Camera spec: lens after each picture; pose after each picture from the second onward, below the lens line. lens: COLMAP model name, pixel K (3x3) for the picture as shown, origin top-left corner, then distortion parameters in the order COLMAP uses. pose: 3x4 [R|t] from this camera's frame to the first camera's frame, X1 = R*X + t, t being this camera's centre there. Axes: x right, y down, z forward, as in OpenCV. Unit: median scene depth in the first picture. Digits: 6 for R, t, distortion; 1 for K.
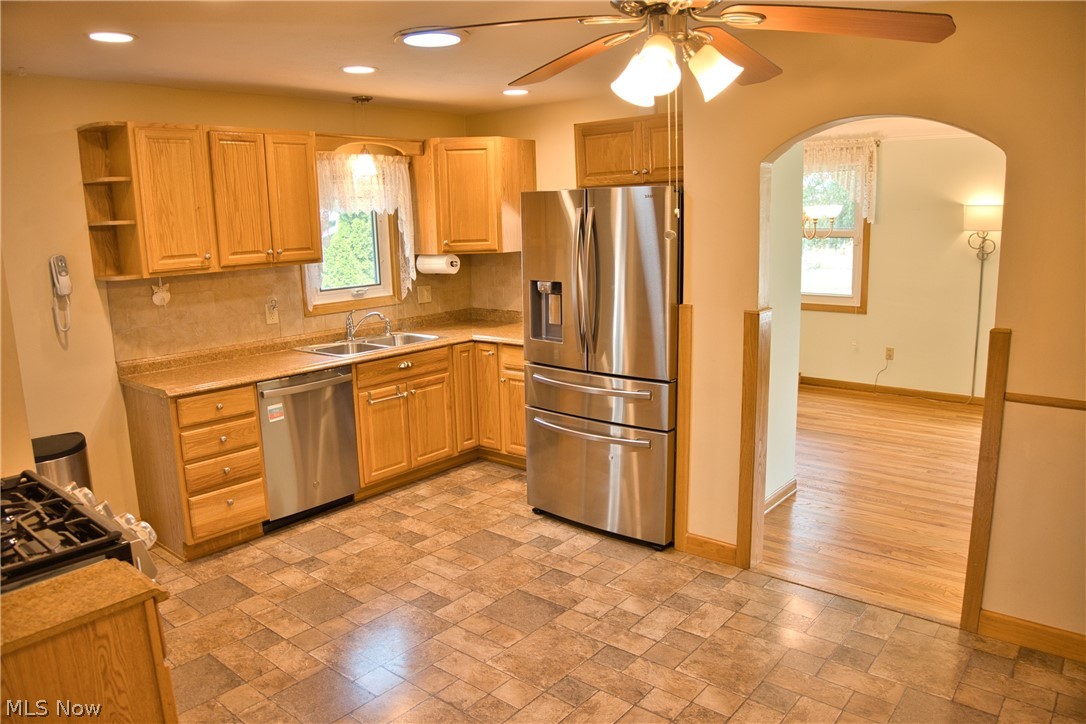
lens RADIAL K [[756.0, 0, 540.3], [0, 756.0, 365.3], [0, 0, 1]] dist [-0.148287, 0.079802]
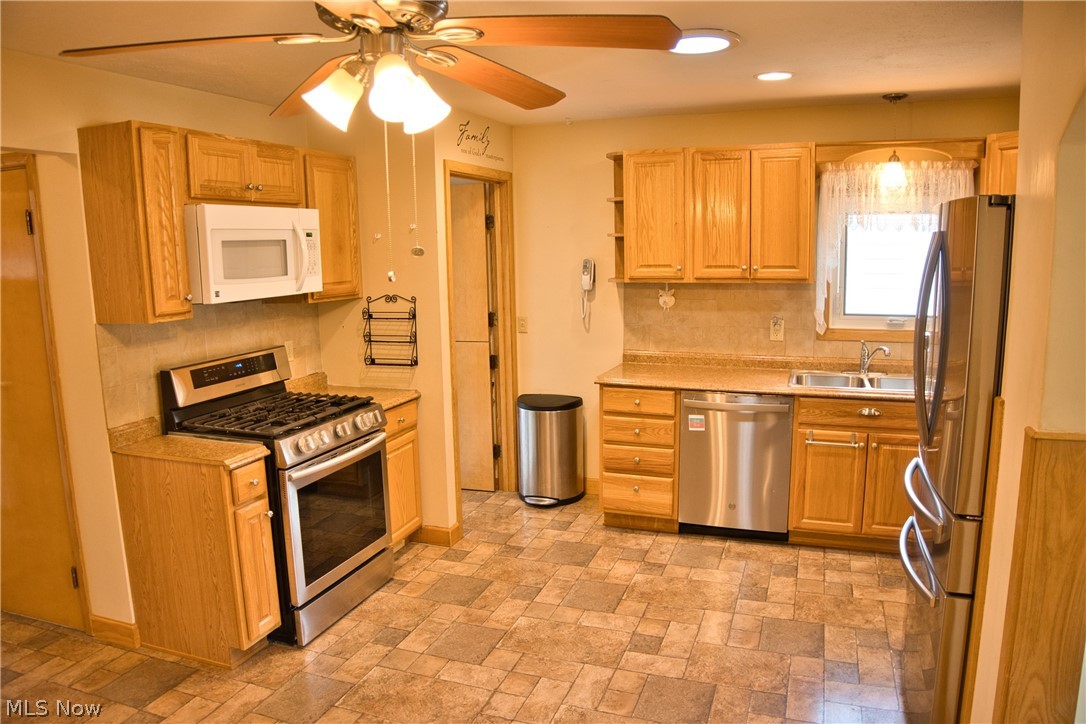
lens RADIAL K [[756.0, 0, 540.3], [0, 756.0, 365.3], [0, 0, 1]] dist [-0.148287, 0.079802]
pose [[0.336693, 0.168823, -0.926357, 0.487932], [-0.169313, 0.978616, 0.116809, -0.092690], [0.926267, 0.117515, 0.358077, 0.386625]]
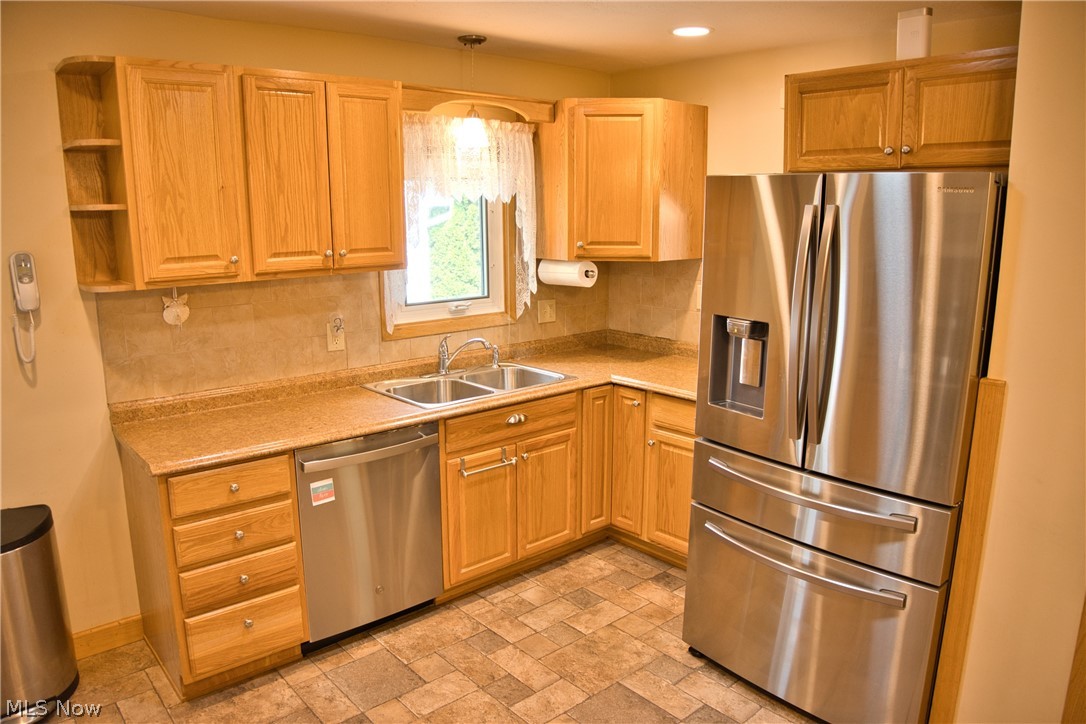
lens RADIAL K [[756.0, 0, 540.3], [0, 756.0, 365.3], [0, 0, 1]] dist [-0.148287, 0.079802]
pose [[0.987369, 0.053752, -0.149041, -0.058733], [-0.051445, 0.998489, 0.019295, -0.070642], [0.149853, -0.011384, 0.988643, 0.331053]]
